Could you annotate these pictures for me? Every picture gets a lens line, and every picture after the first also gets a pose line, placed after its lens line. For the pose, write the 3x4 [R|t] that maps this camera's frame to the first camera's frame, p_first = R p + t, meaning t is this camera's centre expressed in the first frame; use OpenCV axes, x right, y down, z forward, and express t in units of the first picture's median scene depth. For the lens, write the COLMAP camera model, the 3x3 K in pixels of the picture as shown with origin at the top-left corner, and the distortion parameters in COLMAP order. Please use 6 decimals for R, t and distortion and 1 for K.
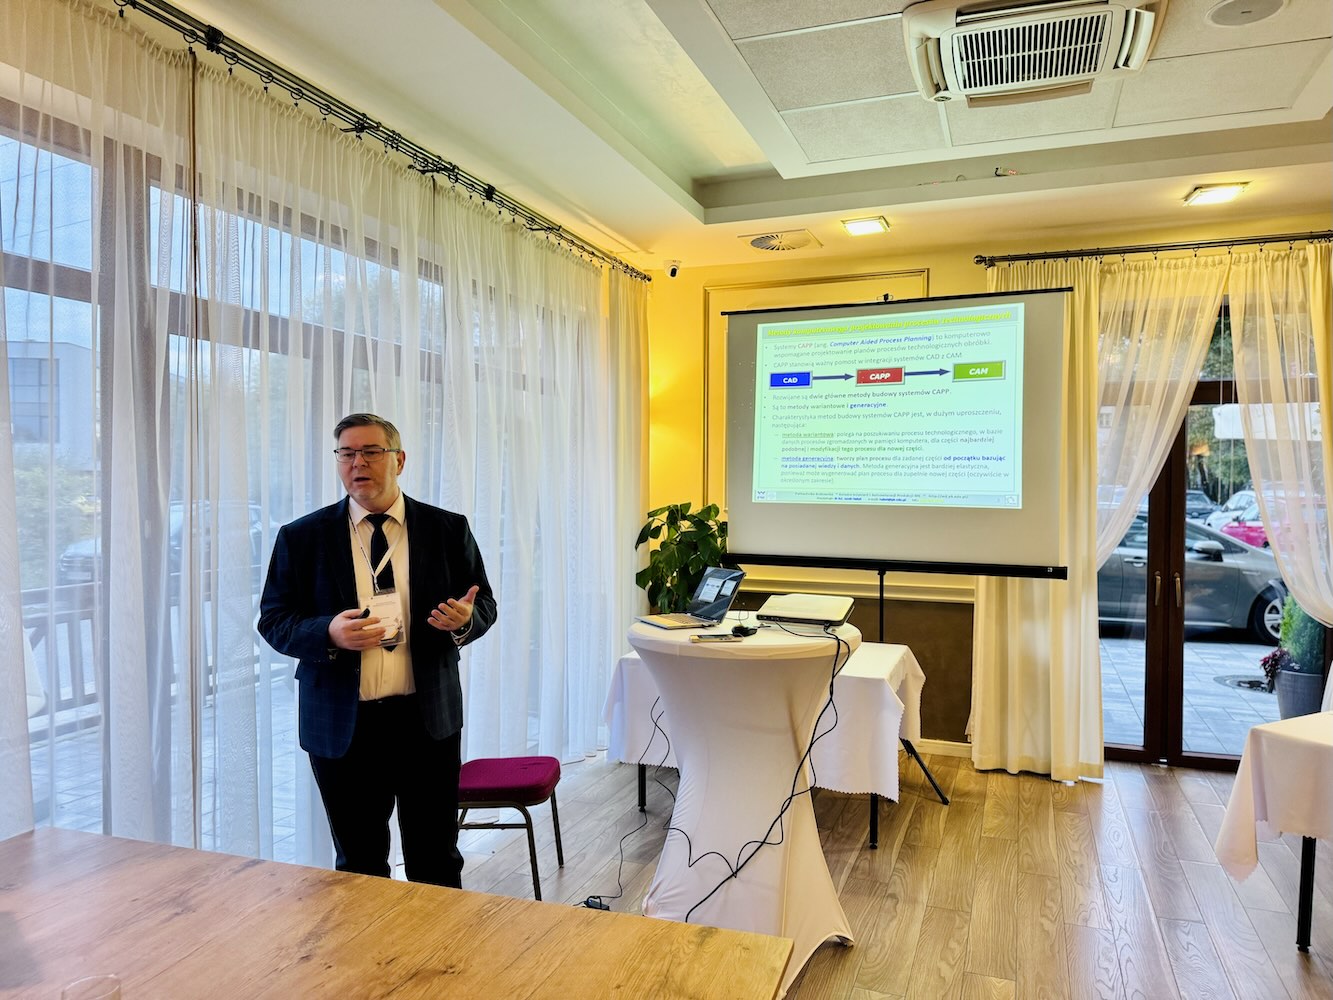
lens RADIAL K [[937.3, 0, 663.9], [0, 937.3, 505.0], [0, 0, 1]] dist [0.068667, -0.089763]
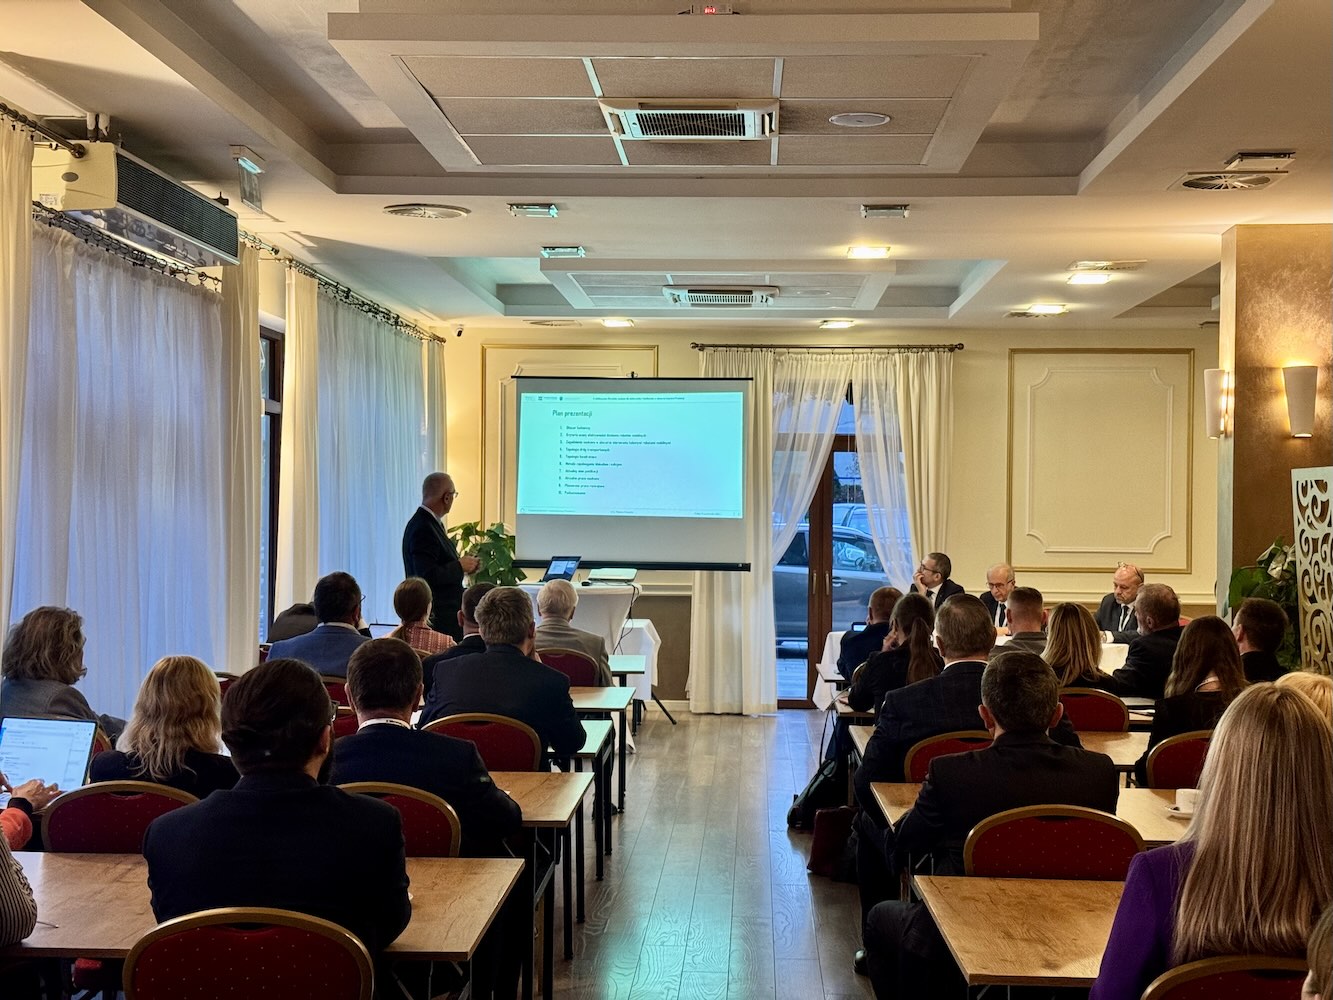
lens RADIAL K [[1869.0, 0, 672.9], [0, 1869.0, 510.3], [0, 0, 1]] dist [0.087075, 0.000000]
pose [[0.949223, 0.001695, 0.314600, -0.598607], [0.002839, 0.999899, -0.013952, 0.022078], [-0.314592, 0.014137, 0.949122, -1.702217]]
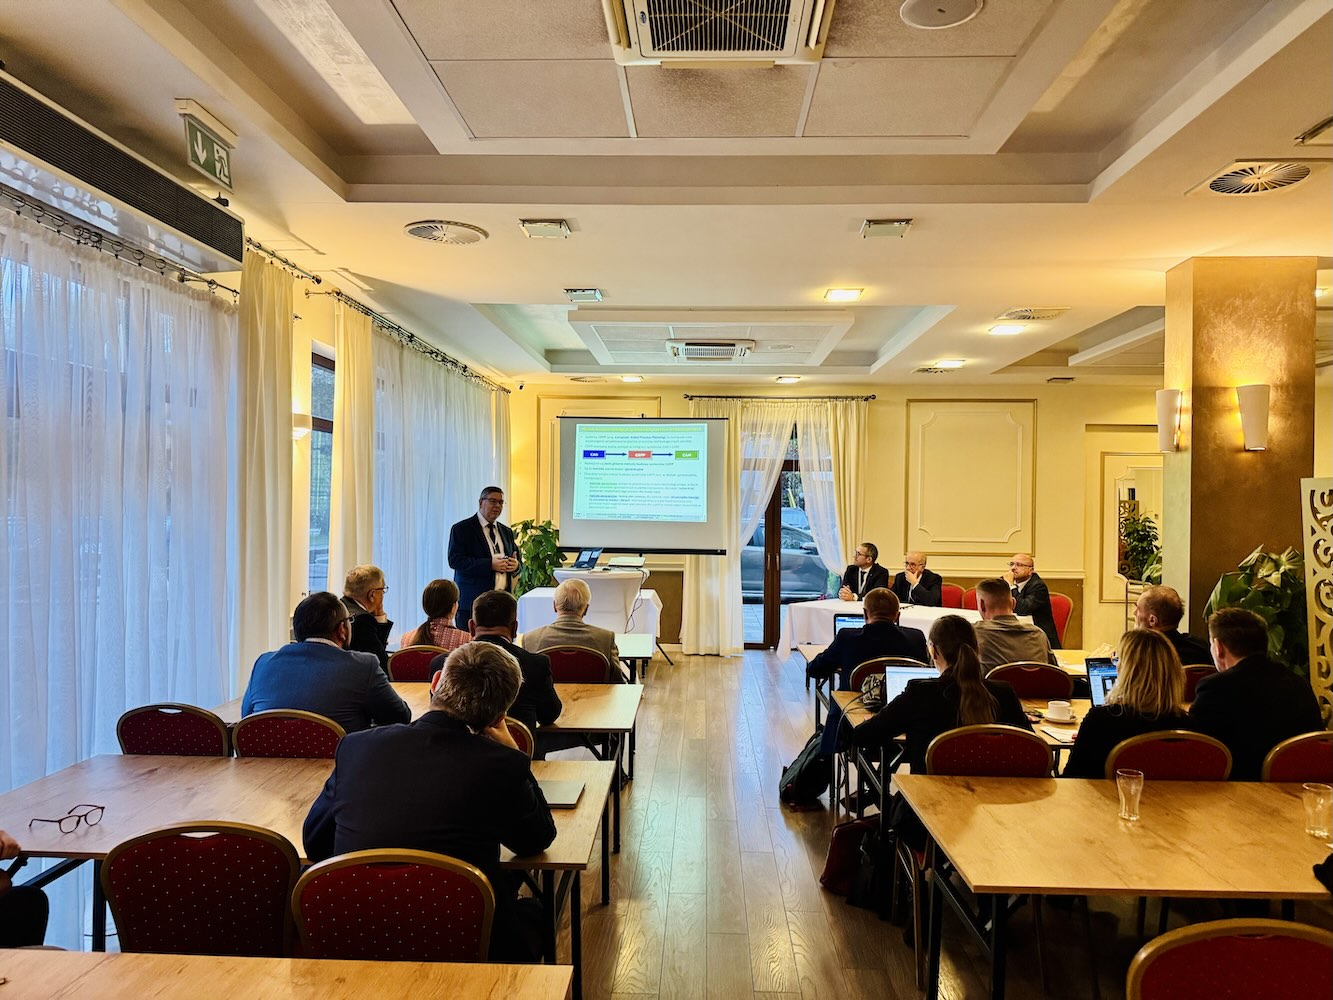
lens RADIAL K [[937.3, 0, 670.6], [0, 937.3, 511.1], [0, 0, 1]] dist [0.068667, -0.089763]
pose [[0.946863, 0.002433, 0.321627, -0.348866], [0.000827, 0.999950, -0.010000, 0.000480], [-0.321635, 0.009734, 0.946814, -0.899072]]
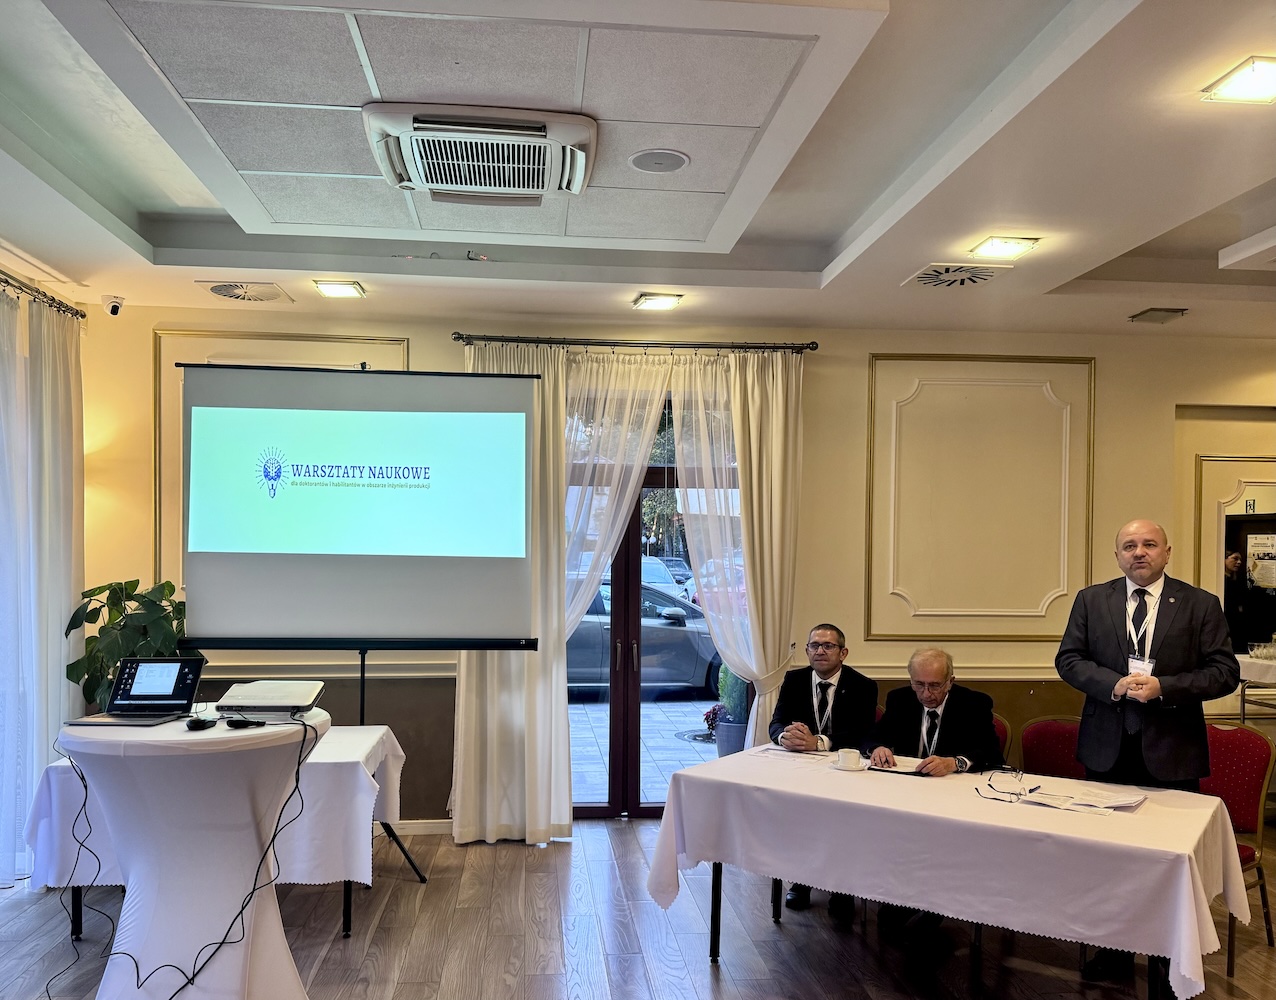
lens RADIAL K [[1046.0, 0, 626.3], [0, 1046.0, 567.0], [0, 0, 1]] dist [0.116672, -0.173511]
pose [[0.897631, -0.004085, 0.440729, 0.000026], [0.005594, 0.999982, -0.002126, -0.011167], [-0.440713, 0.004374, 0.897637, -0.088545]]
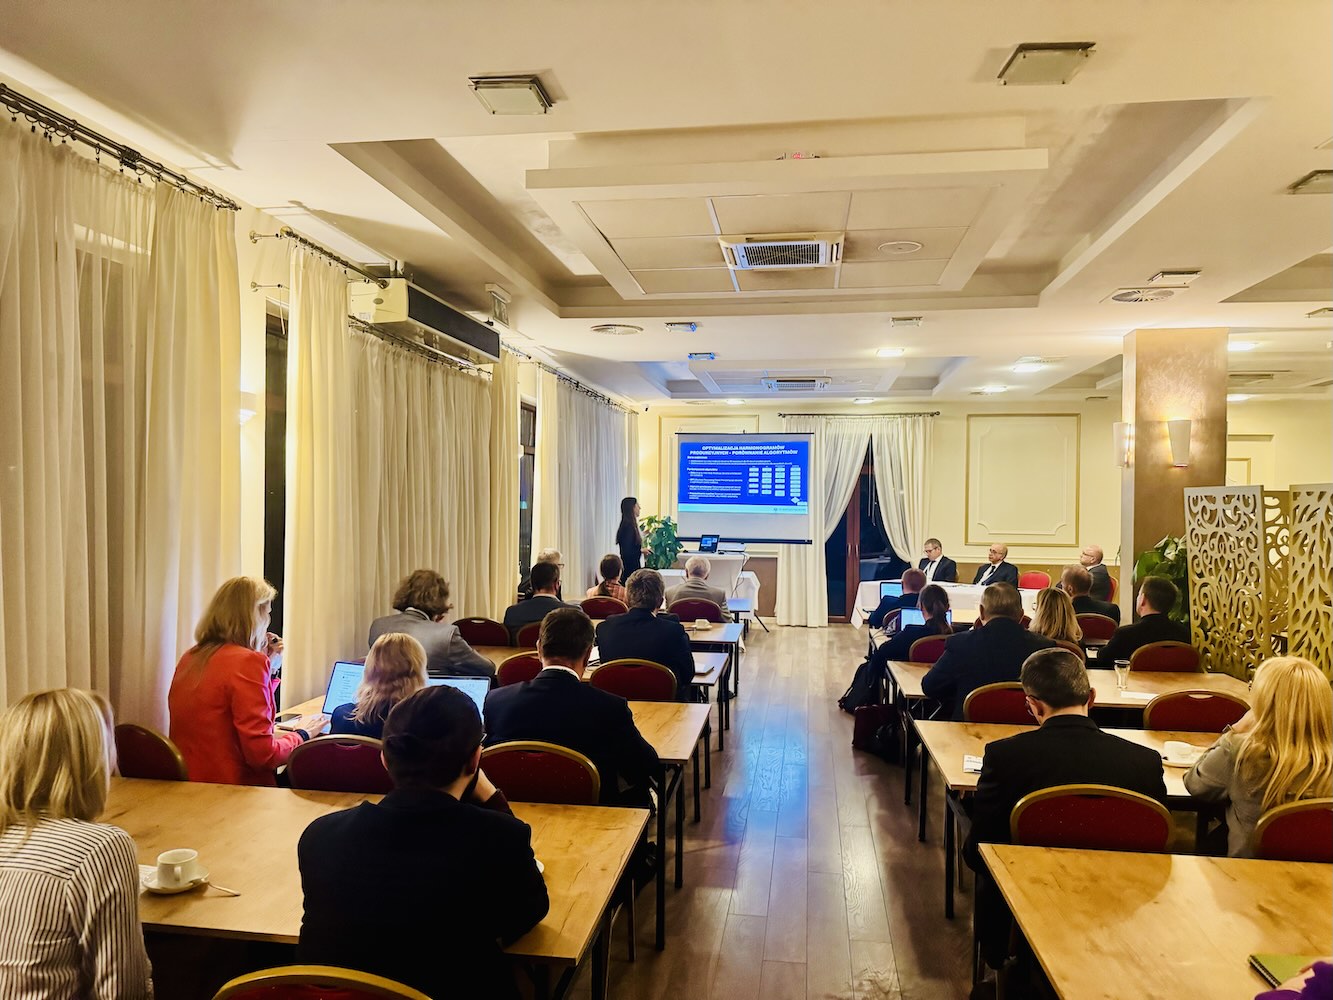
lens RADIAL K [[937.3, 0, 666.3], [0, 937.3, 508.3], [0, 0, 1]] dist [0.068667, -0.089763]
pose [[0.977265, 0.001903, 0.212013, -0.491410], [0.000012, 0.999959, -0.009034, 0.002259], [-0.212022, 0.008831, 0.977225, -1.372536]]
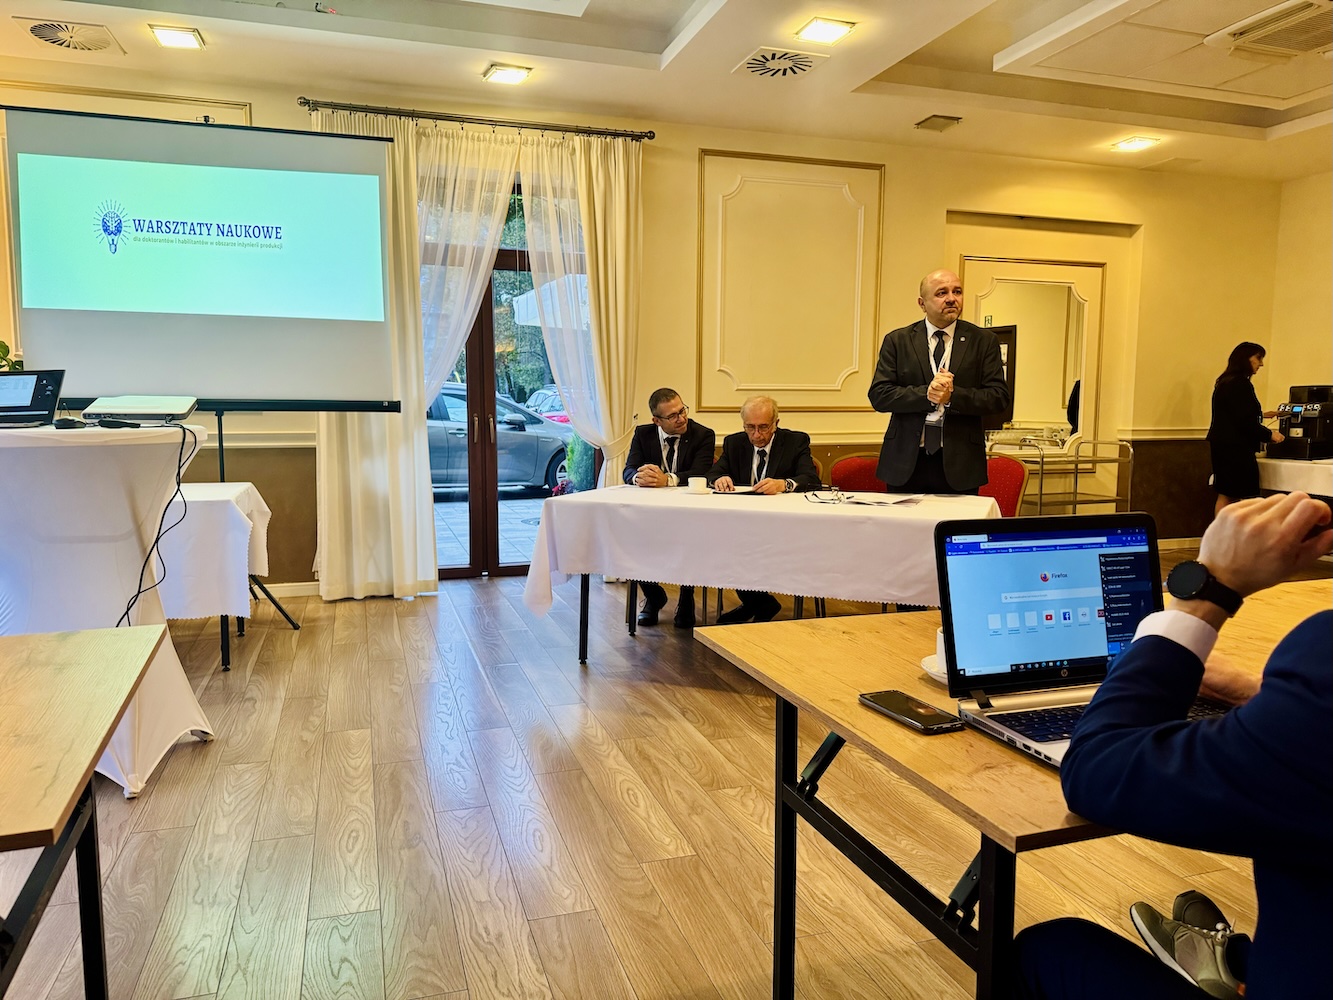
lens RADIAL K [[937.3, 0, 661.6], [0, 937.3, 499.3], [0, 0, 1]] dist [0.068667, -0.089763]
pose [[0.780247, -0.067754, 0.621791, -0.026584], [0.014455, 0.995803, 0.090371, 0.081924], [-0.625305, -0.061523, 0.777952, -0.050219]]
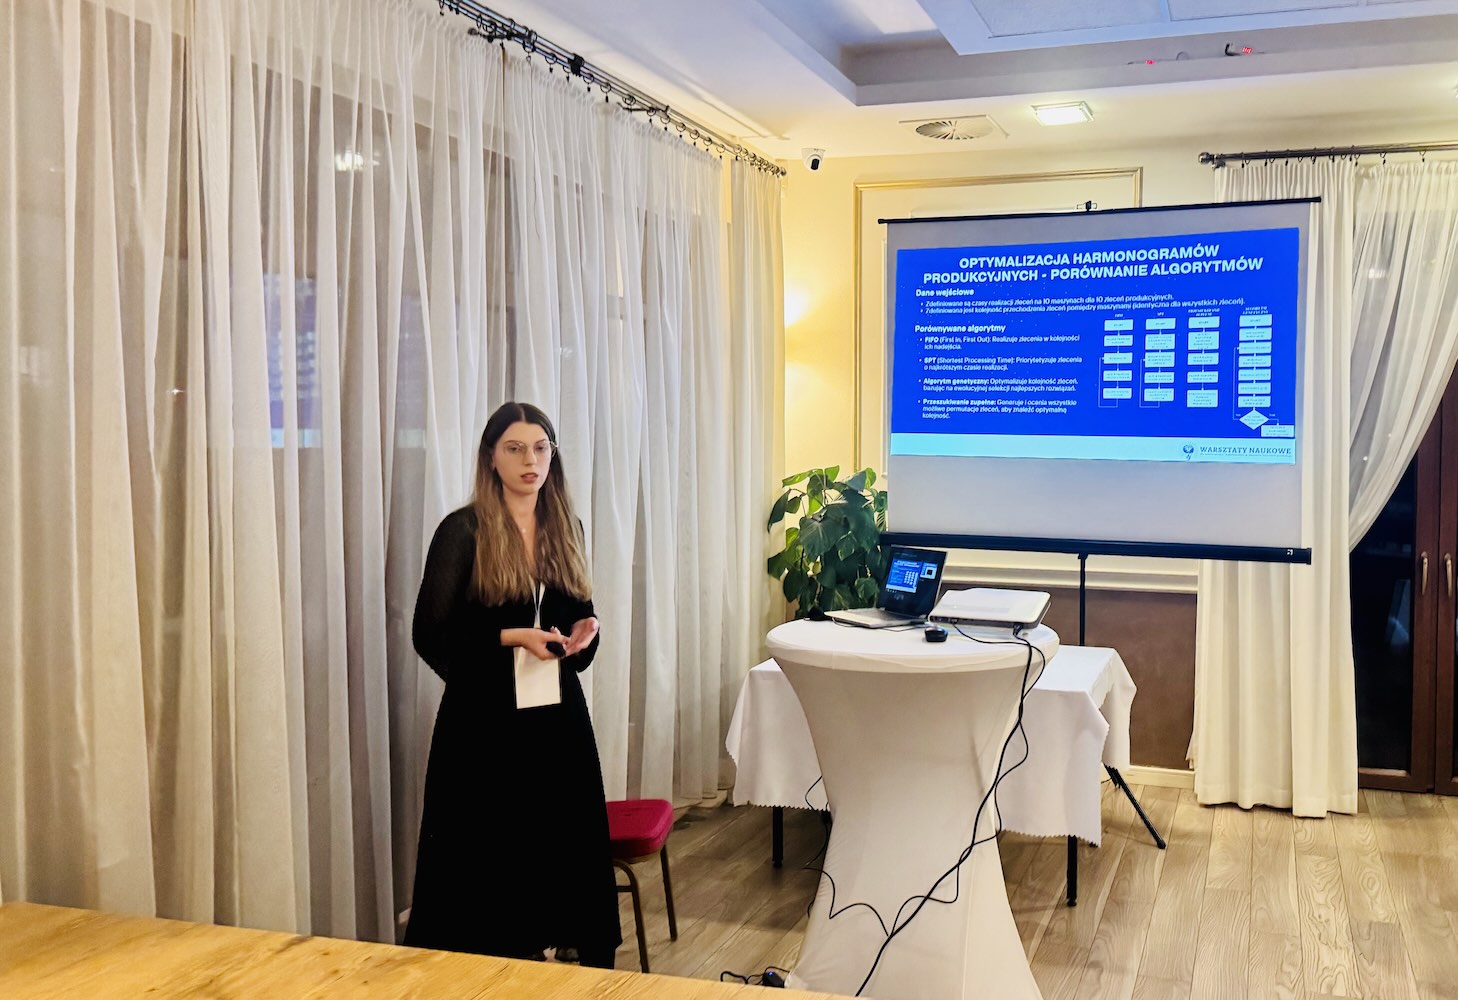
lens RADIAL K [[1254.6, 0, 879.5], [0, 1254.6, 476.3], [0, 0, 1]] dist [0.088074, -0.146690]
pose [[0.997733, -0.001974, 0.067261, -0.008367], [0.001032, 0.999901, 0.014043, -0.010103], [-0.067282, -0.013942, 0.997637, -0.035413]]
